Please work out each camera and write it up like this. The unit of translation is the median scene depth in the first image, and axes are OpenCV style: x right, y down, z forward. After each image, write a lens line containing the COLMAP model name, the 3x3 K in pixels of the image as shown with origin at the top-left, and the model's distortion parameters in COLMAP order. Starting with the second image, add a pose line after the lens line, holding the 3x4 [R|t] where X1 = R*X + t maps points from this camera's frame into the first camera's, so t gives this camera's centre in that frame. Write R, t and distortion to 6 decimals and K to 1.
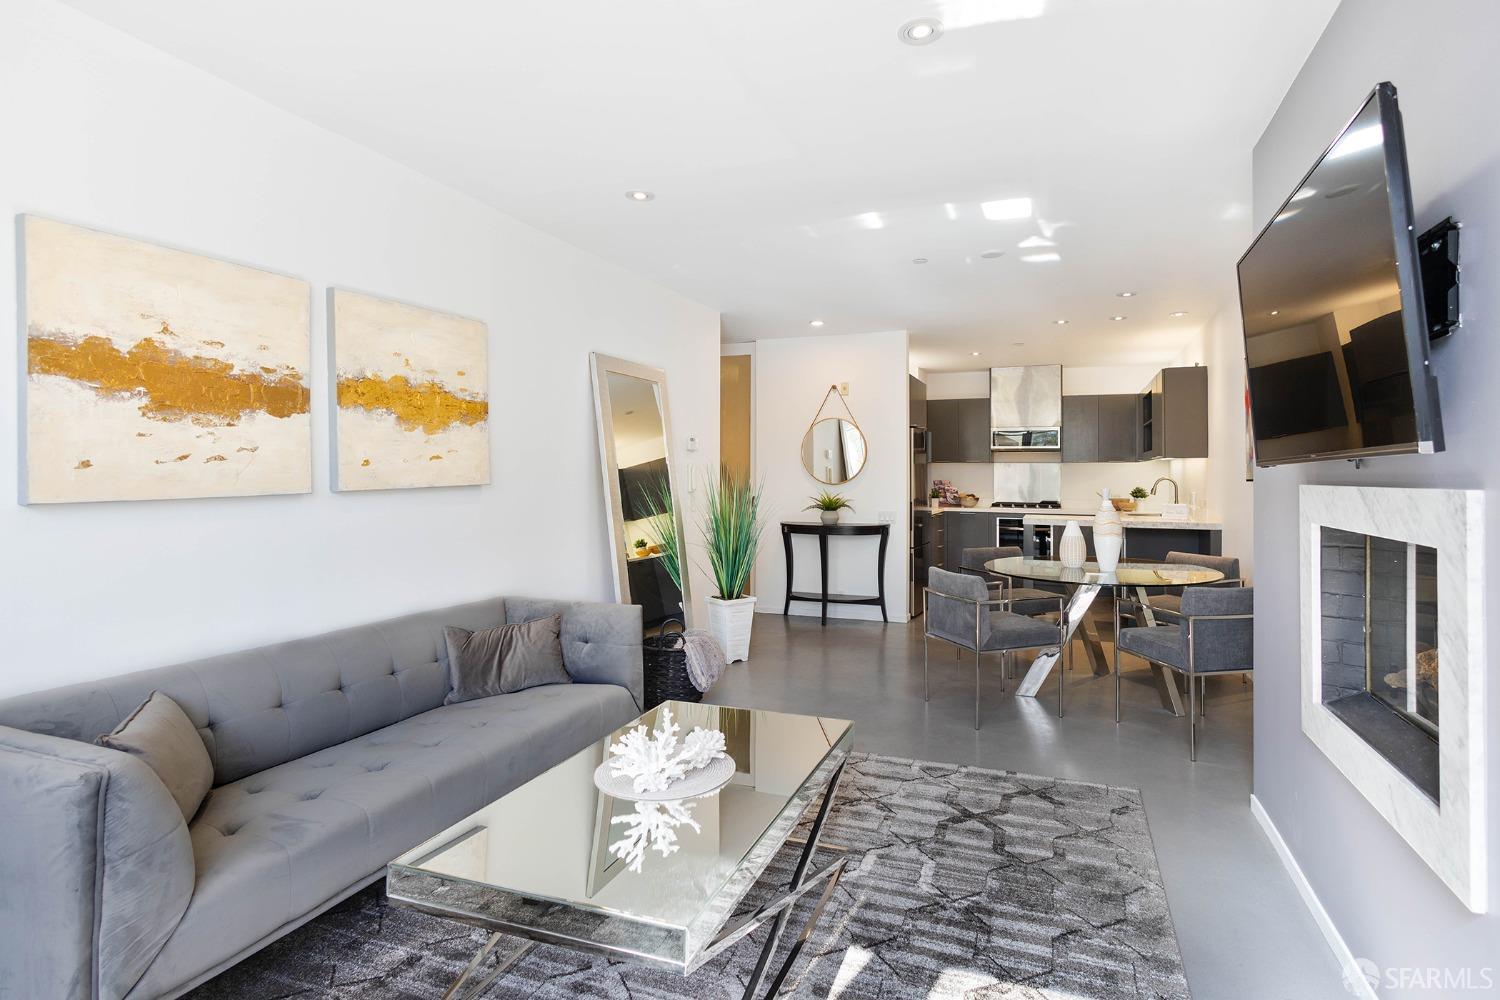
lens RADIAL K [[763.3, 0, 774.3], [0, 763.3, 472.1], [0, 0, 1]] dist [0.001485, 0.000035]
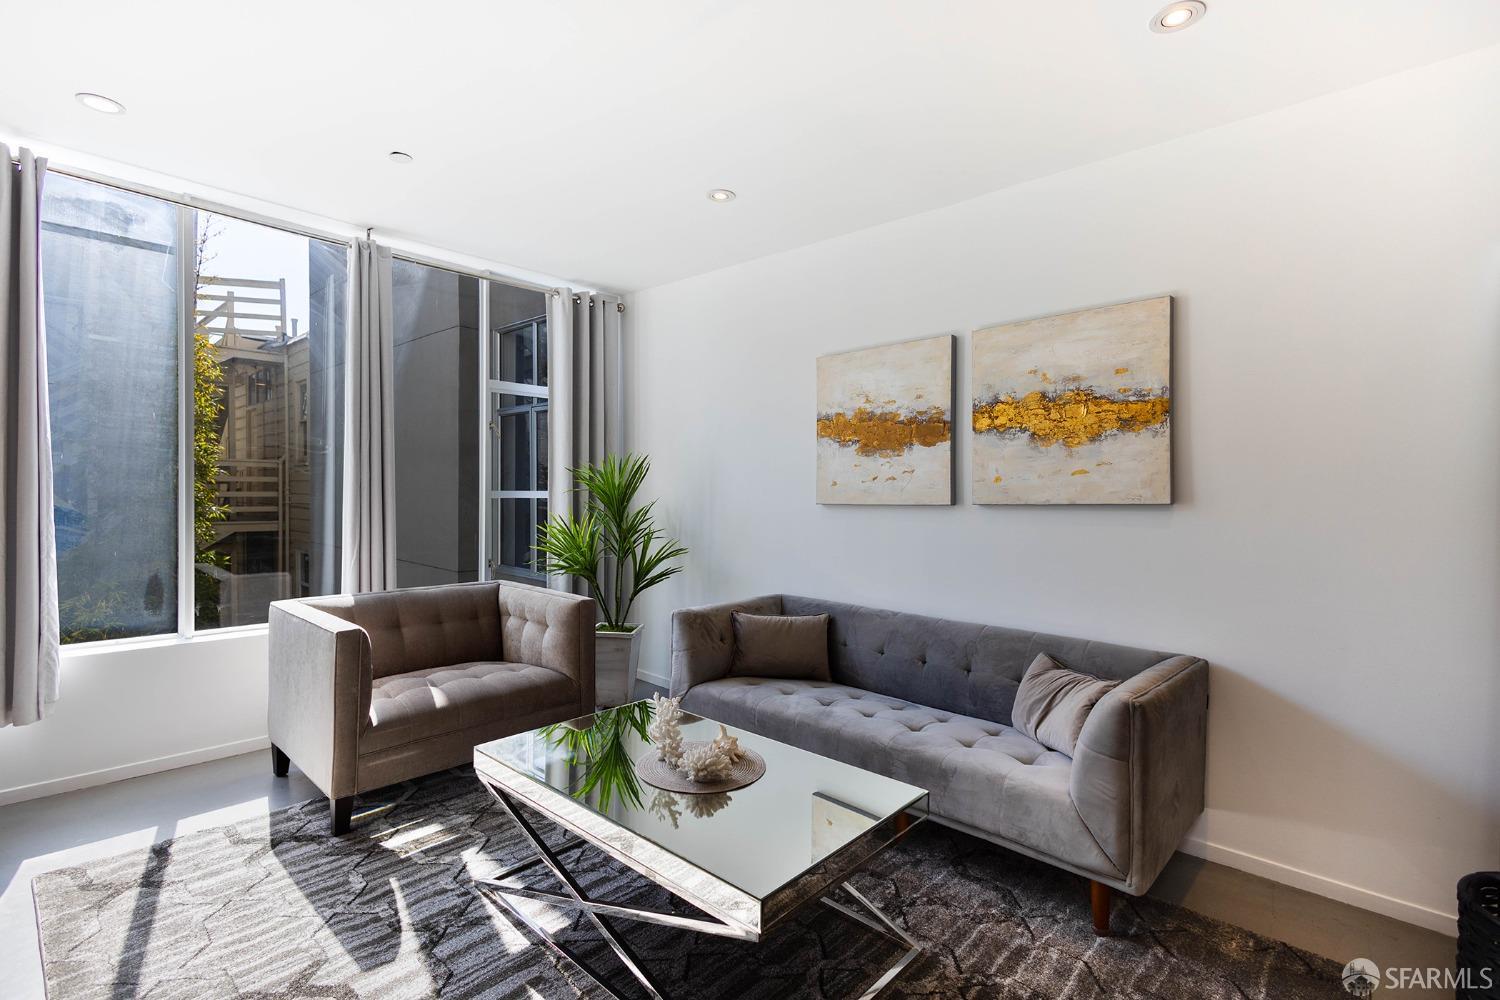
lens RADIAL K [[706.8, 0, 750.4], [0, 706.8, 496.3], [0, 0, 1]] dist [0.003323, -0.000517]
pose [[-0.370165, 0.000816, -0.928966, 0.645100], [-0.006839, 0.999970, 0.003604, 0.012693], [0.928941, 0.007687, -0.370149, 1.248981]]
